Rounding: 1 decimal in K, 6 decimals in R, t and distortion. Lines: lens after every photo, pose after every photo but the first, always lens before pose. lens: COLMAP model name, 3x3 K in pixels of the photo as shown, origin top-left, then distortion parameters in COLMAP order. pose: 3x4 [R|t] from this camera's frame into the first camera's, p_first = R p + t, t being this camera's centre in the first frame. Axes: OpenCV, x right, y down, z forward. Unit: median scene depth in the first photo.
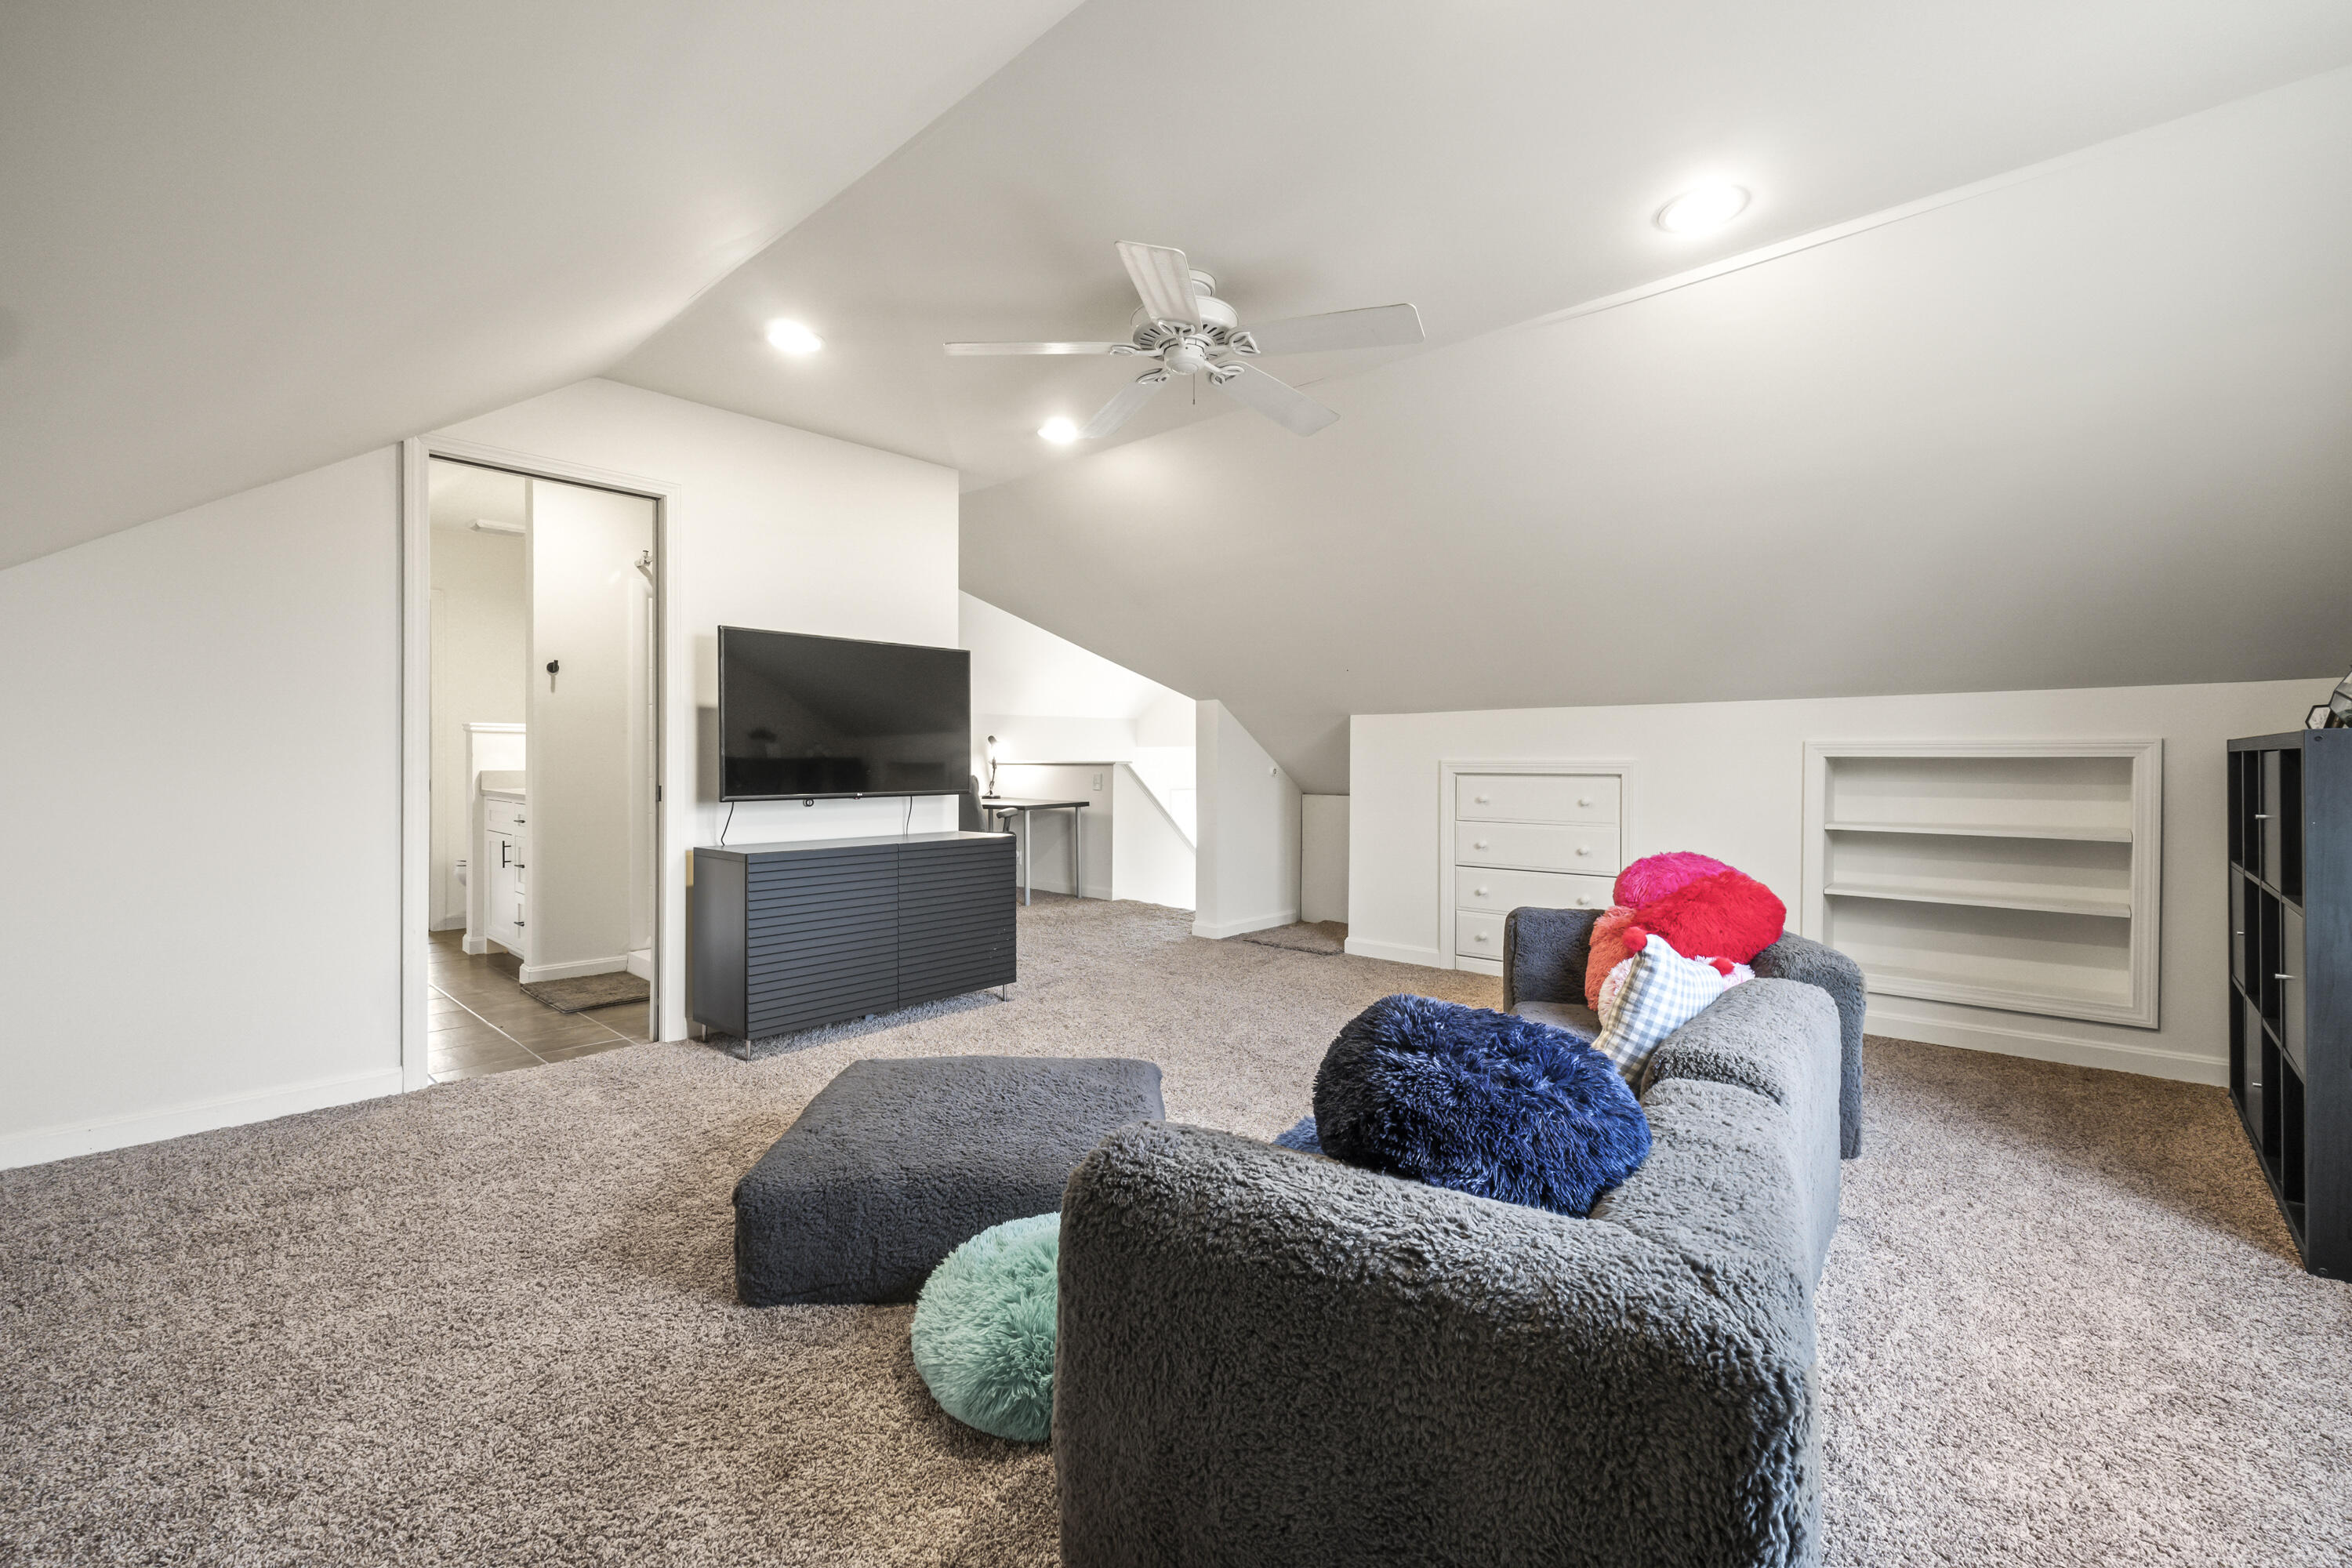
lens RADIAL K [[1006.0, 0, 1177.5], [0, 1006.0, 778.9], [0, 0, 1]] dist [0.000098, 0.000000]
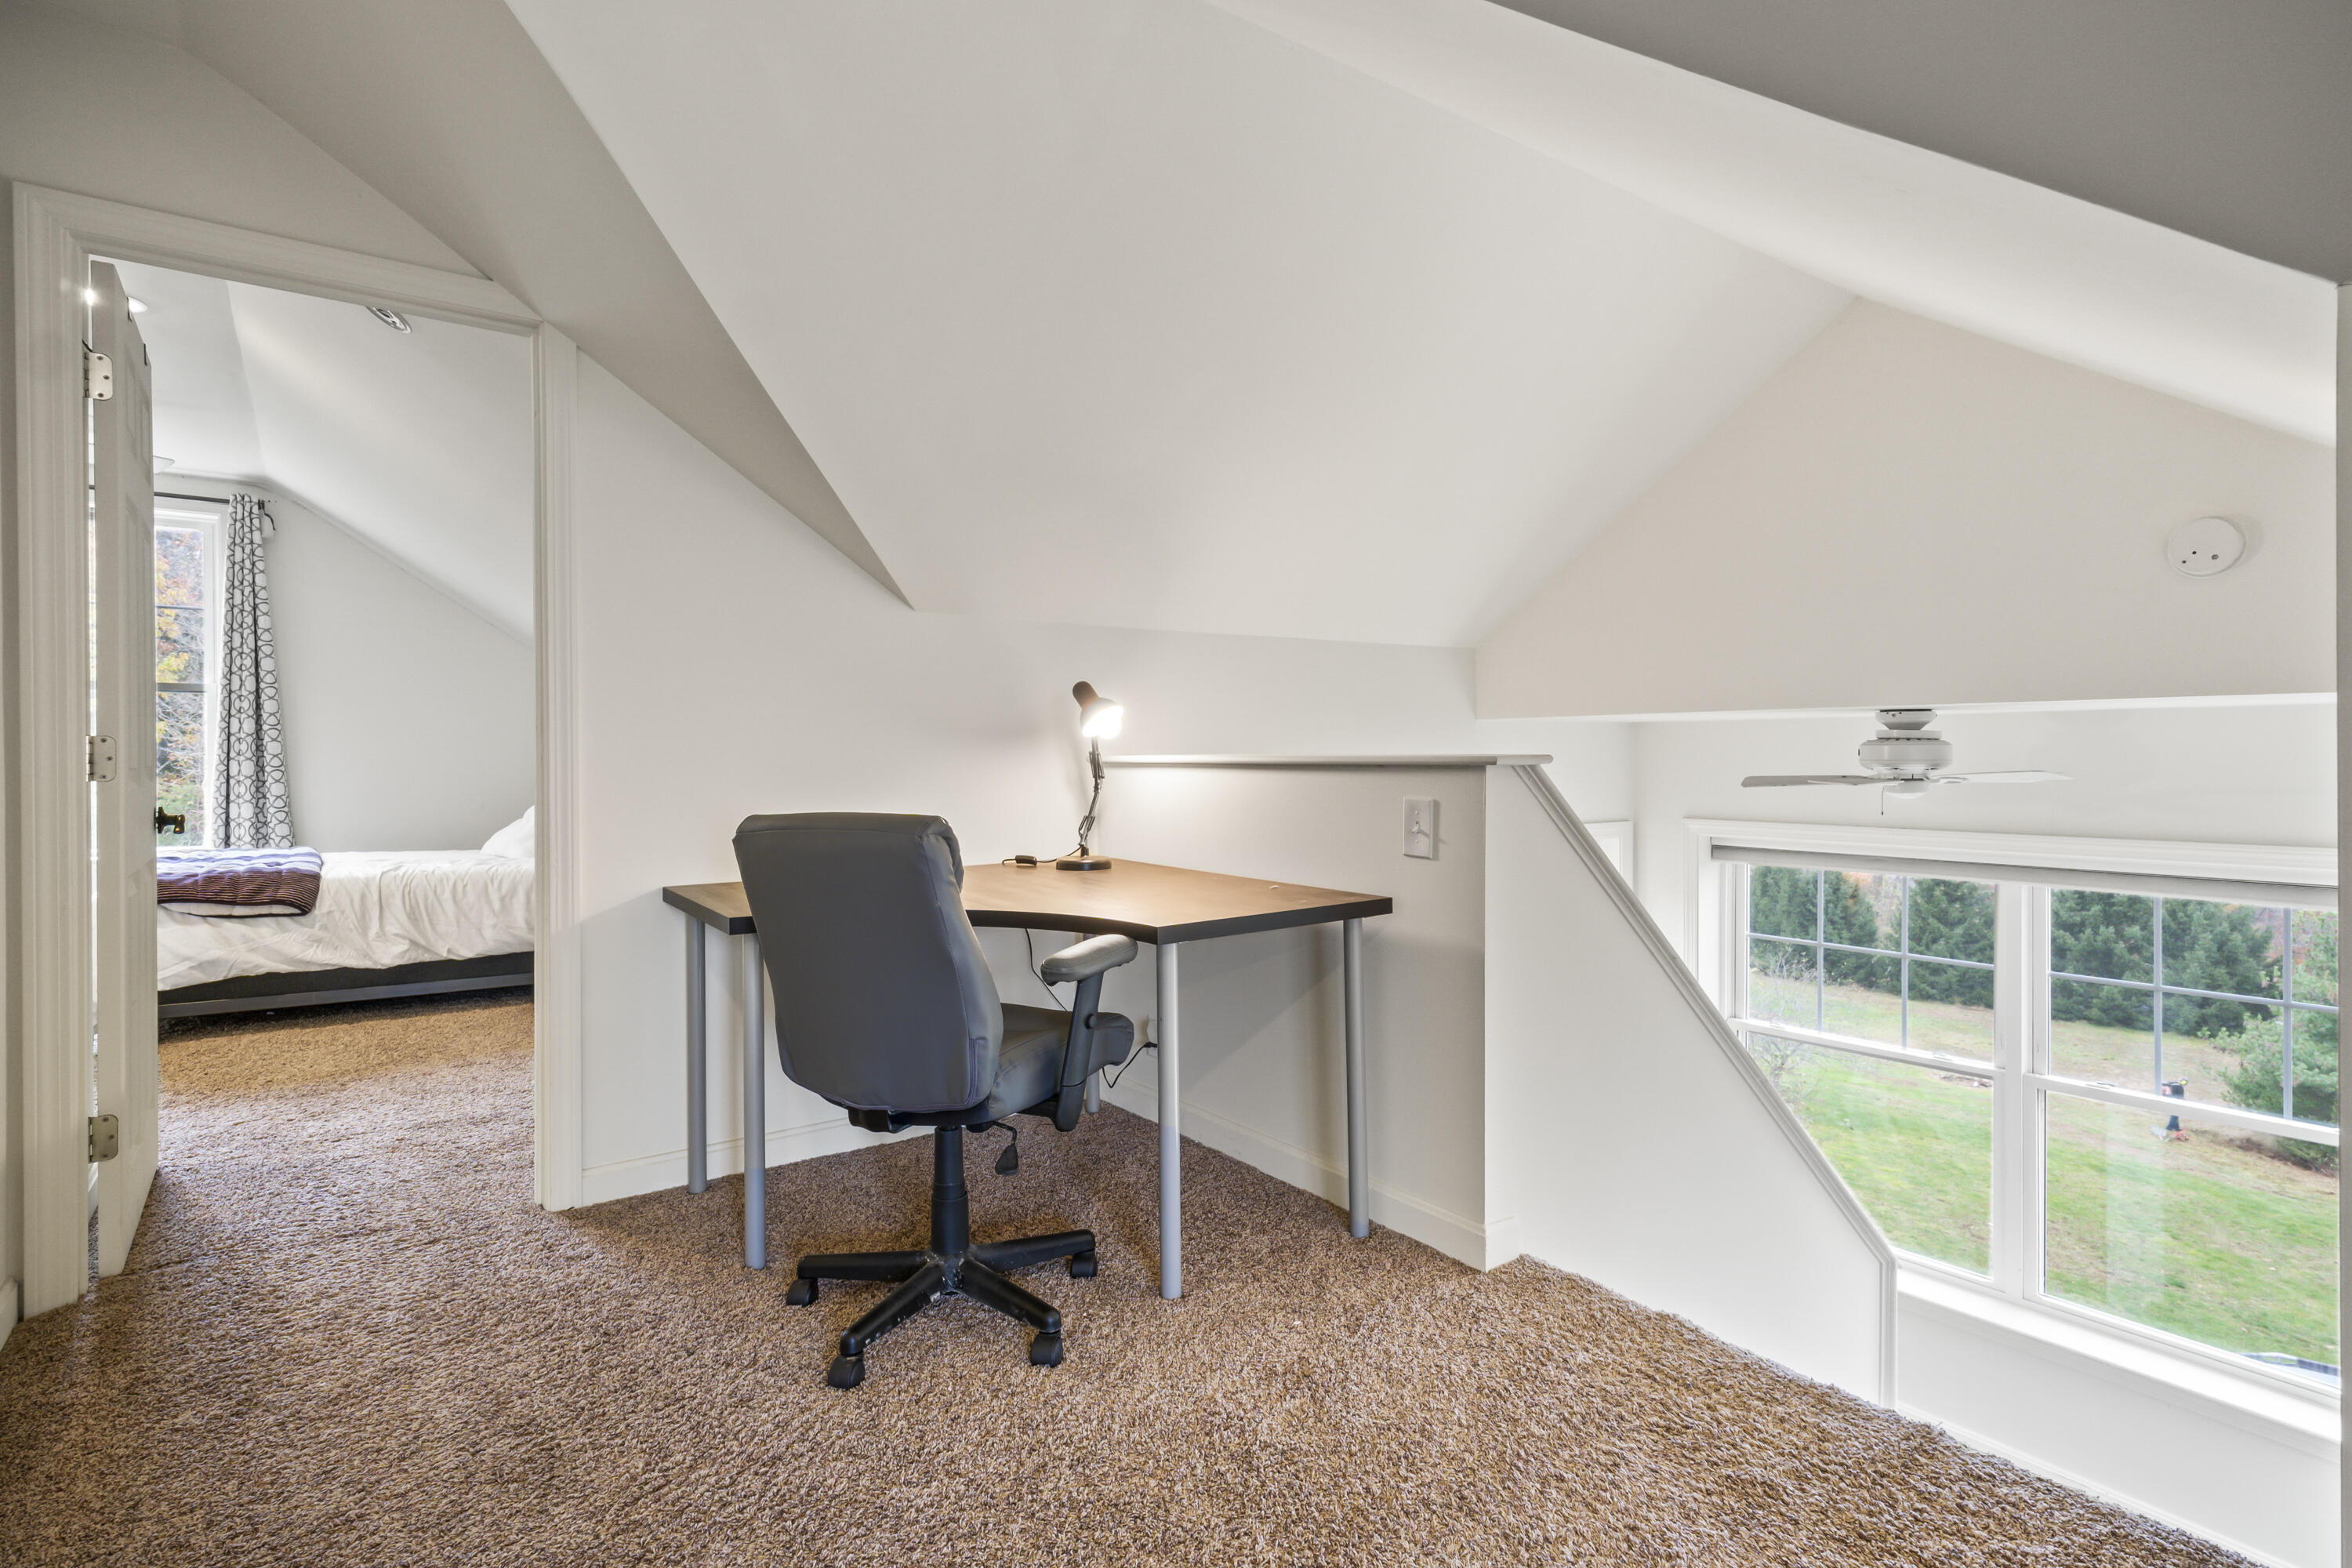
lens RADIAL K [[1215.4, 0, 1176.5], [0, 1215.4, 777.7], [0, 0, 1]] dist [-0.000169, -0.000005]
pose [[0.977908, -0.008137, -0.208875, -0.075031], [0.009594, 0.999936, 0.005964, -0.013374], [0.208813, -0.007836, 0.977924, 0.649176]]
